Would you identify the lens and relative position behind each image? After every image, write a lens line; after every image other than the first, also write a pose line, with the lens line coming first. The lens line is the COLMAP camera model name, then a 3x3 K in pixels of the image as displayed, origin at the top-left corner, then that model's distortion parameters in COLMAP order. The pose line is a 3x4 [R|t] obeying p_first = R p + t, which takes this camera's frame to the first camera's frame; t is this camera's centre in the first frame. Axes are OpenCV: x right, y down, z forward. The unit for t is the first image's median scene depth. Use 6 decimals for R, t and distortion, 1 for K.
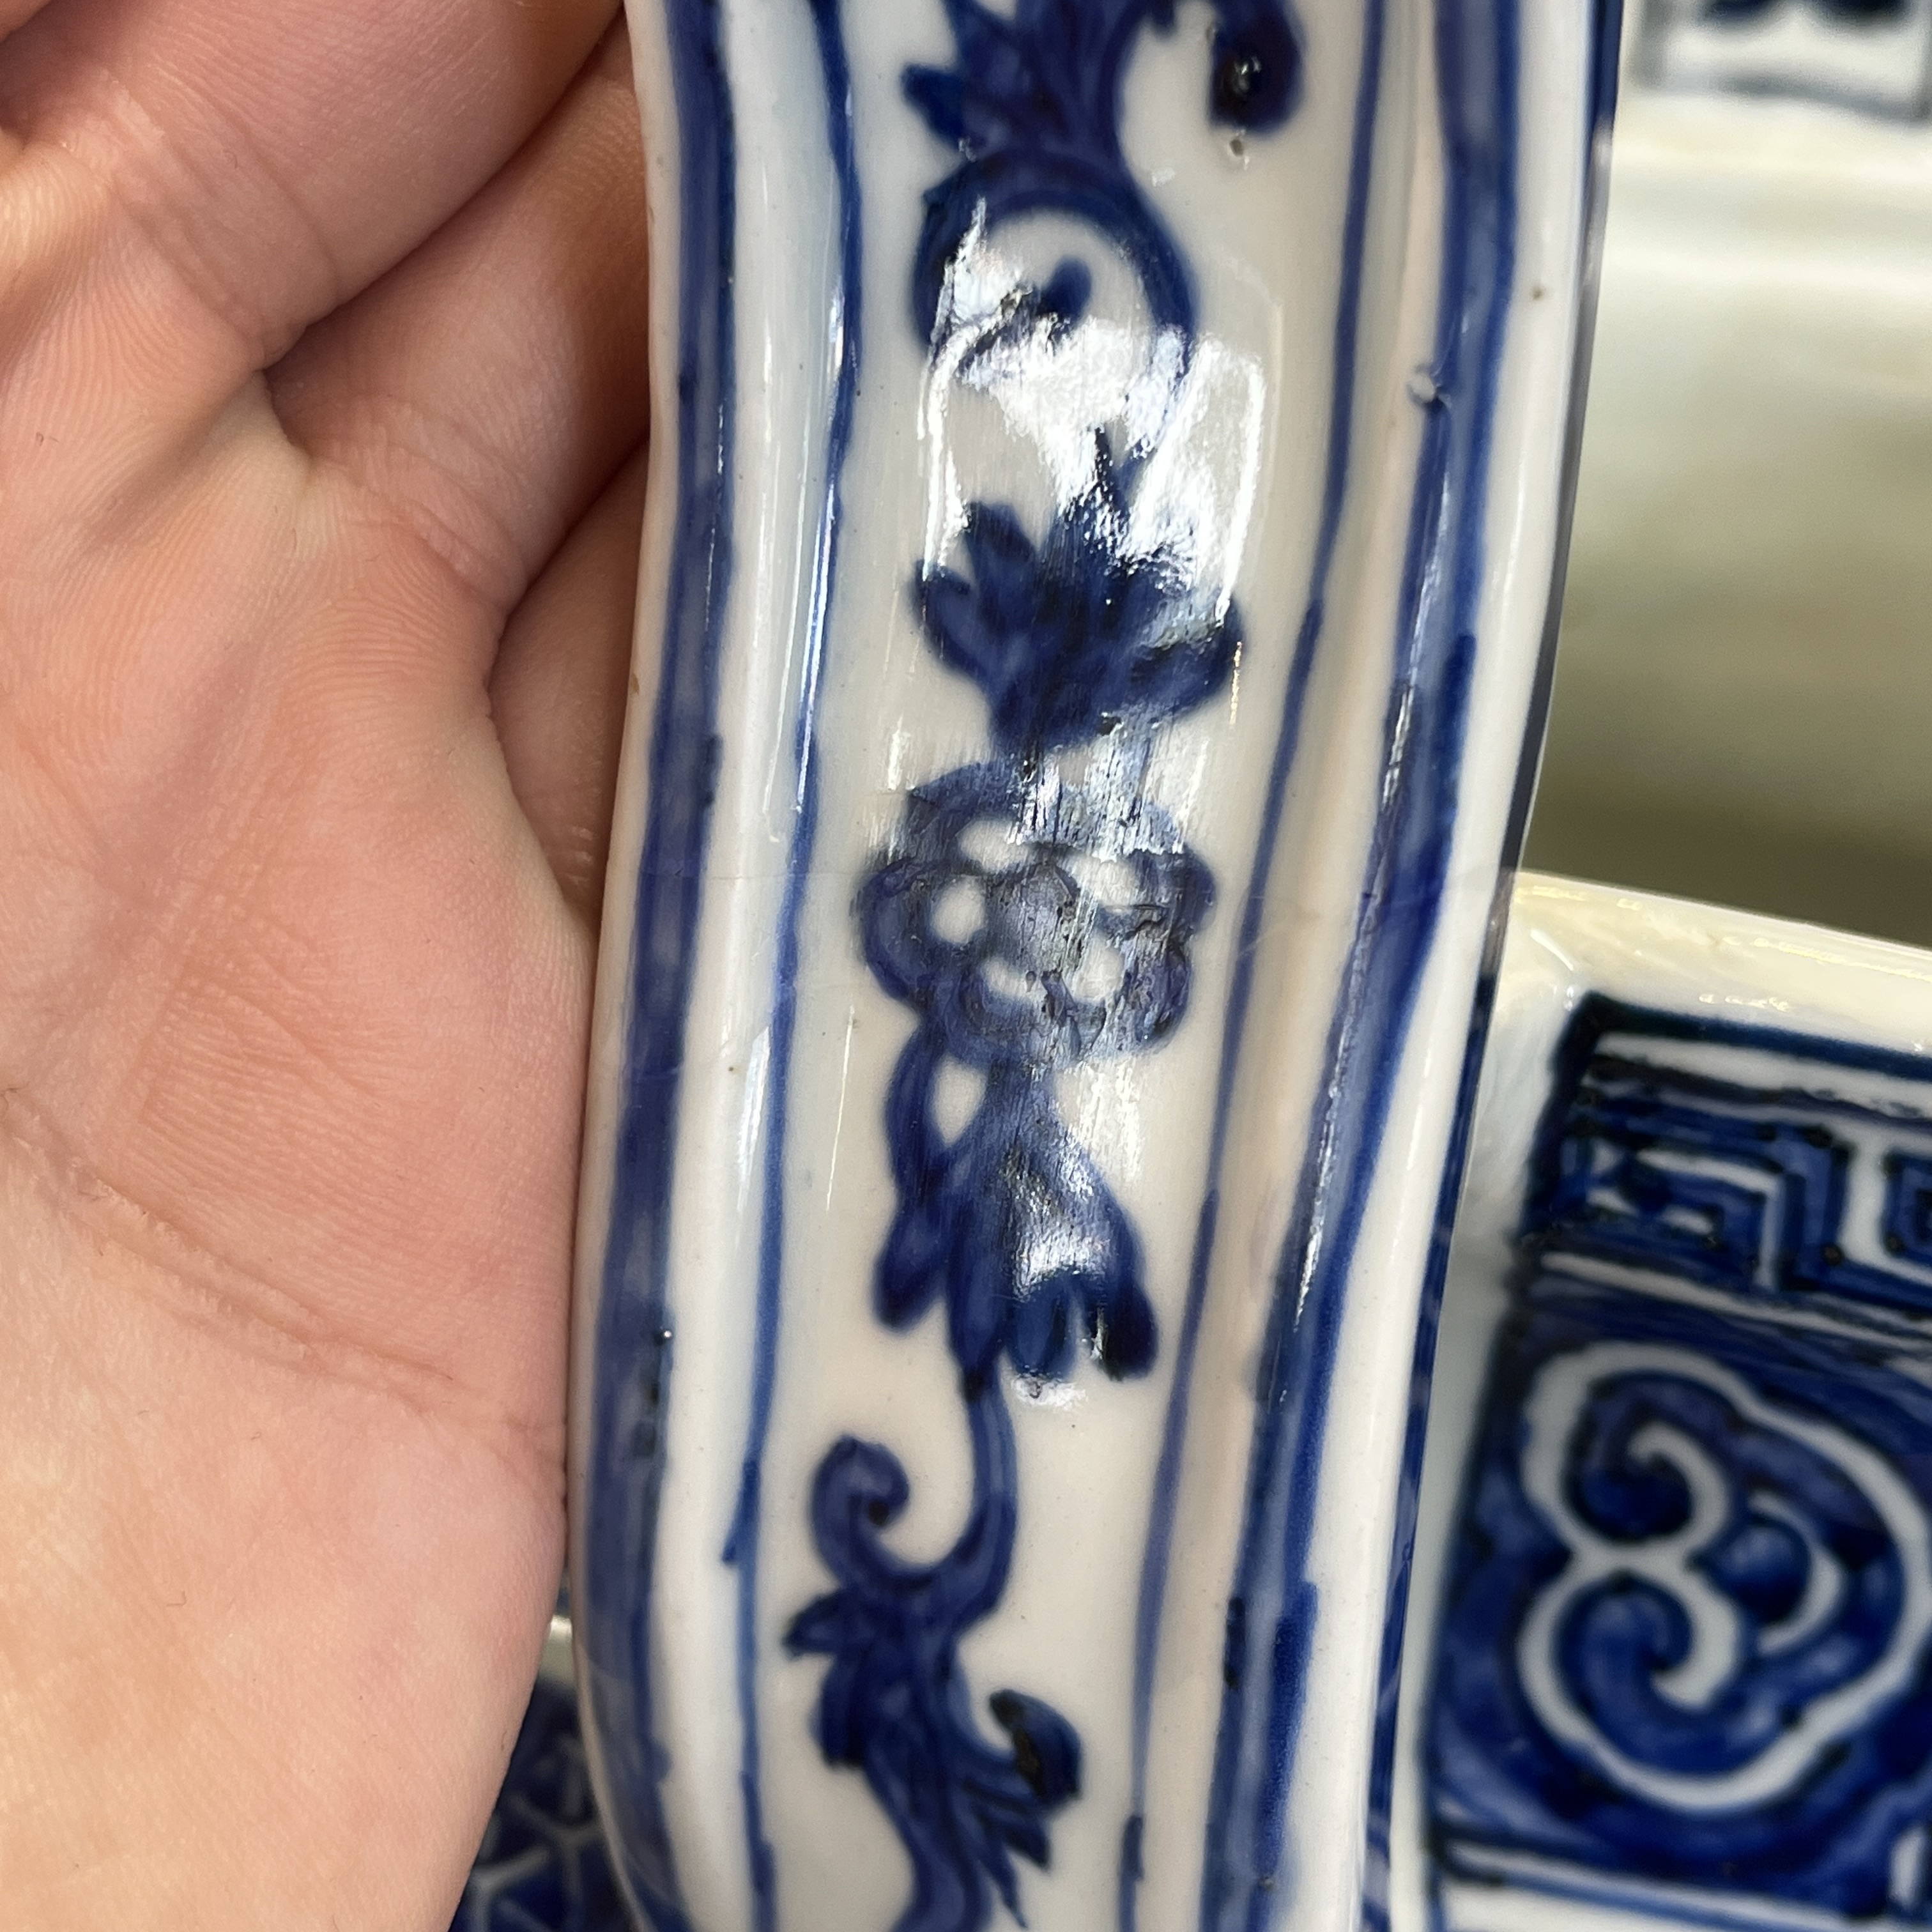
lens RADIAL K [[3067.9, 0, 965.2], [0, 3067.9, 1095.3], [0, 0, 1]] dist [0.037141, -0.182193]
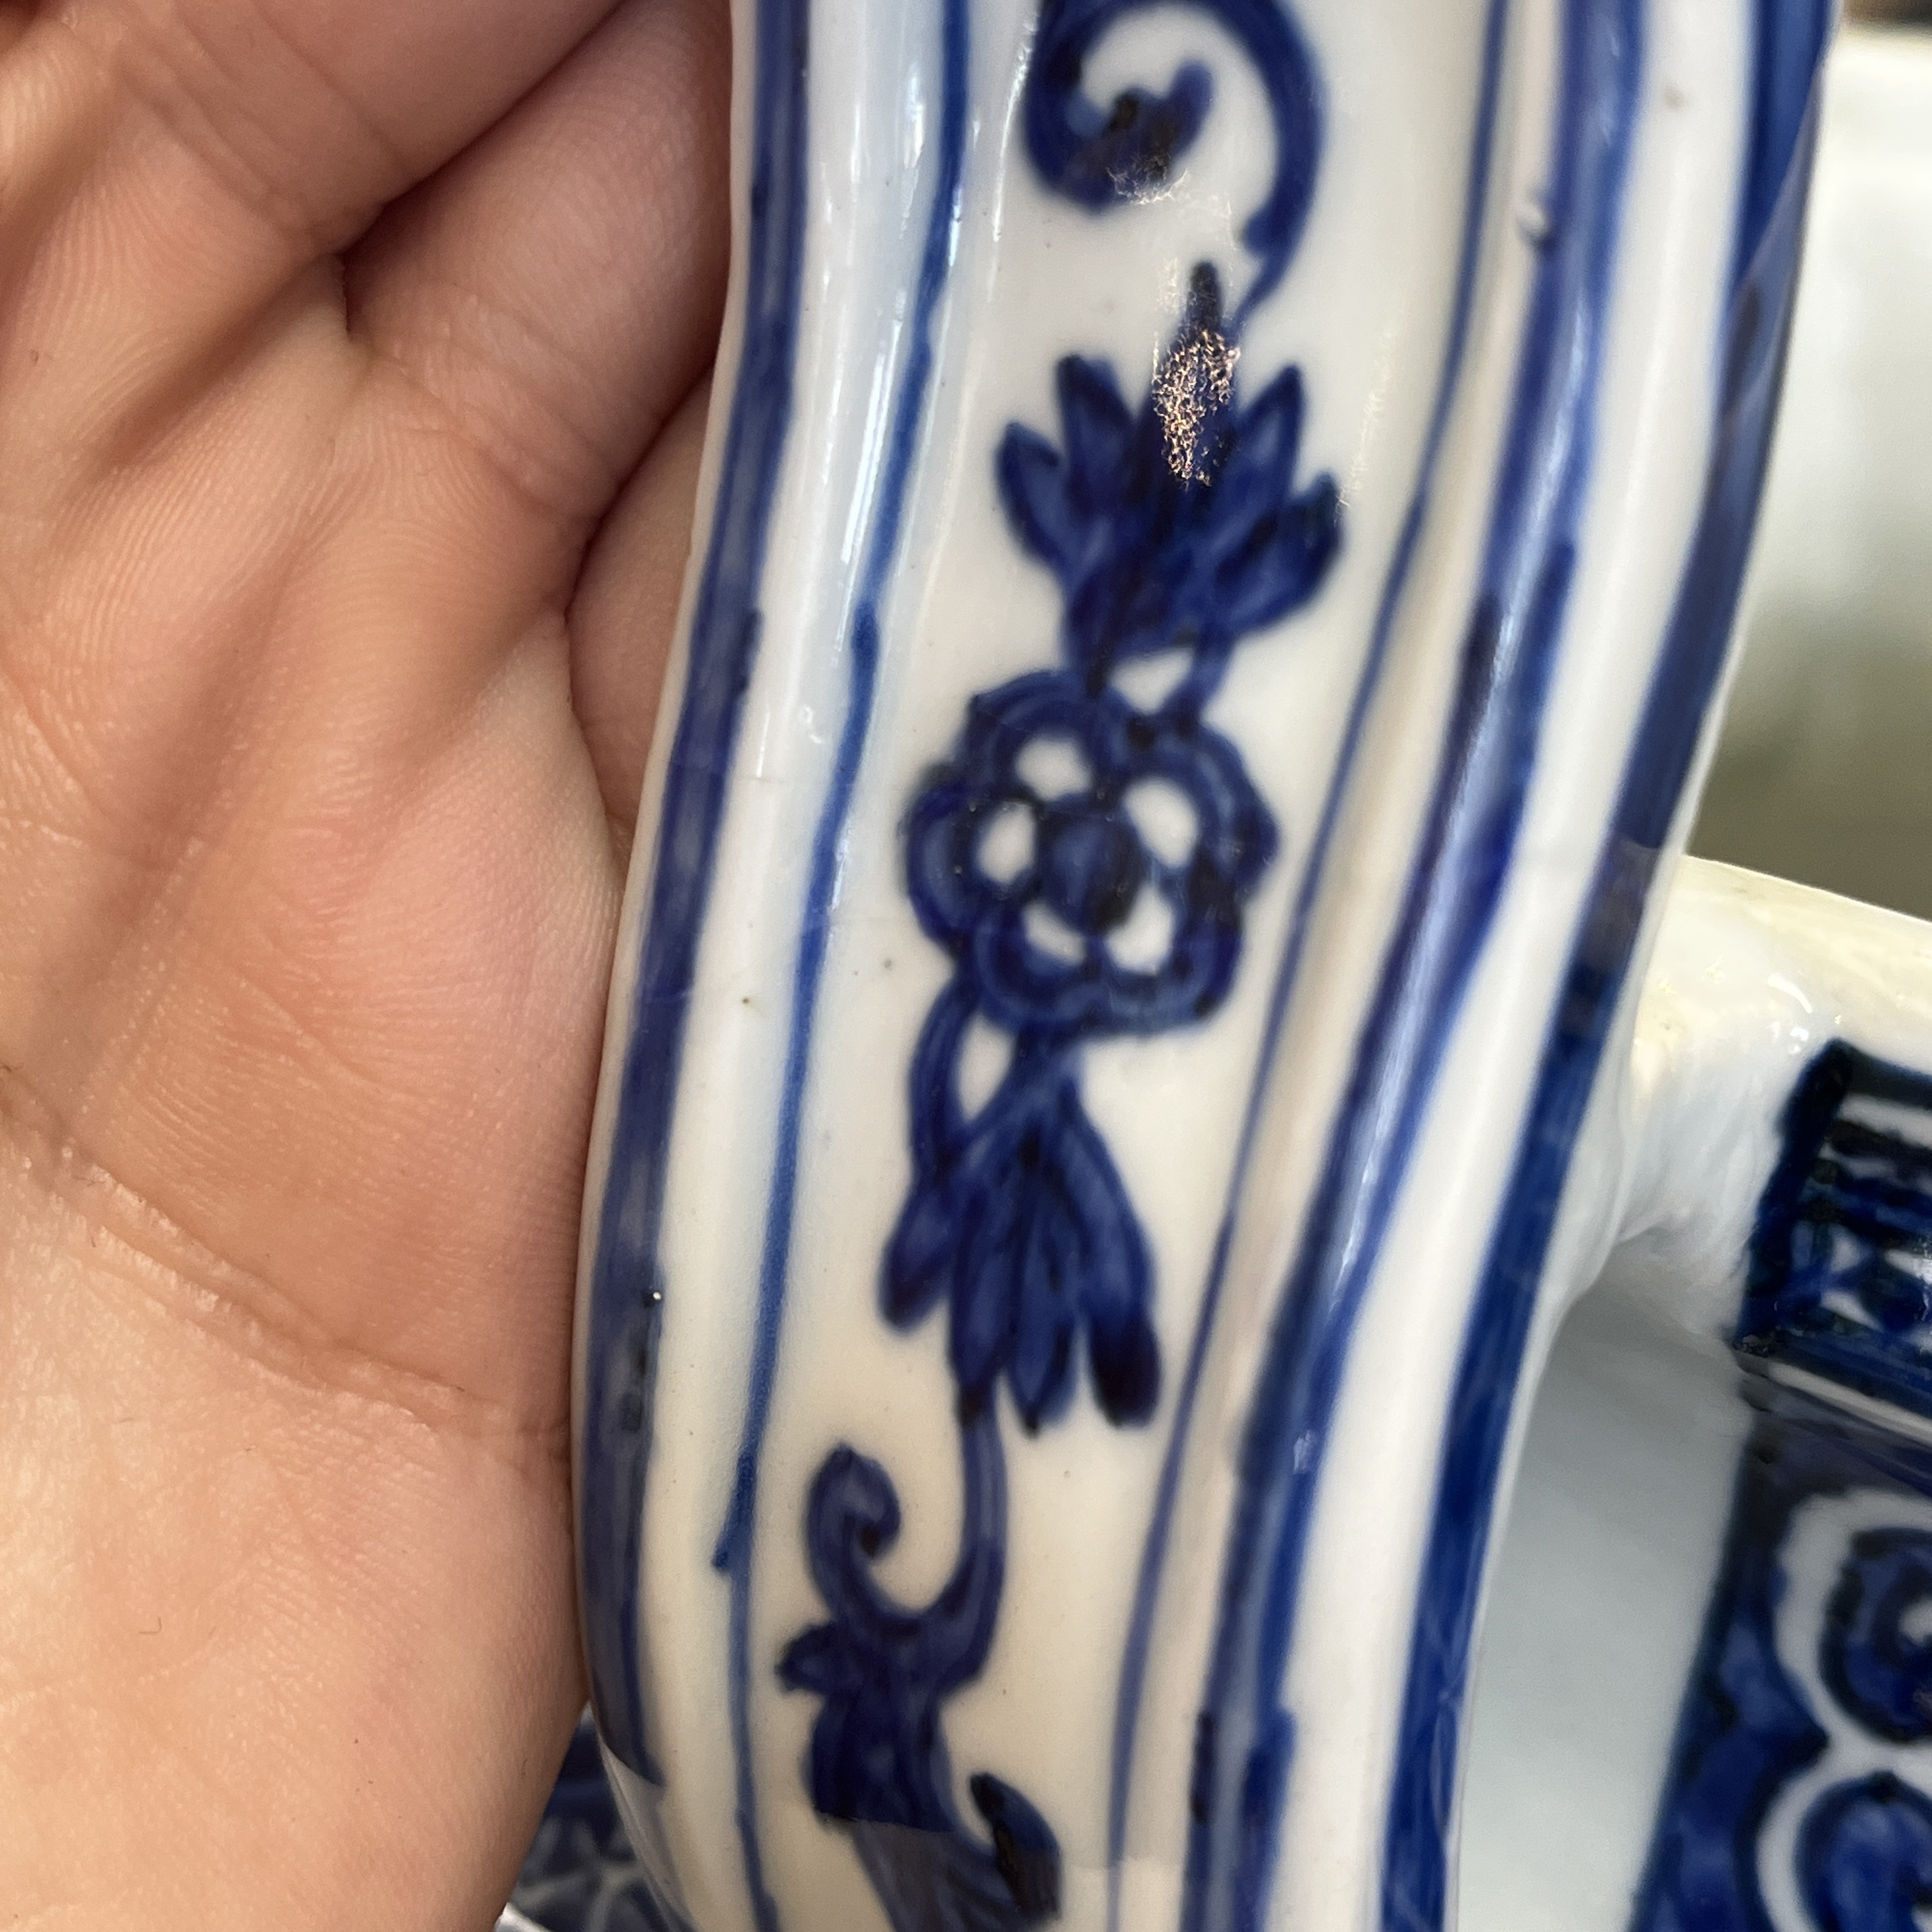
lens RADIAL K [[3067.9, 0, 965.2], [0, 3067.9, 1095.3], [0, 0, 1]] dist [0.037141, -0.182193]
pose [[0.952415, 0.126825, -0.277167, 0.220776], [-0.128049, 0.991672, 0.013758, -0.001817], [0.276604, 0.022387, 0.960723, 0.186384]]
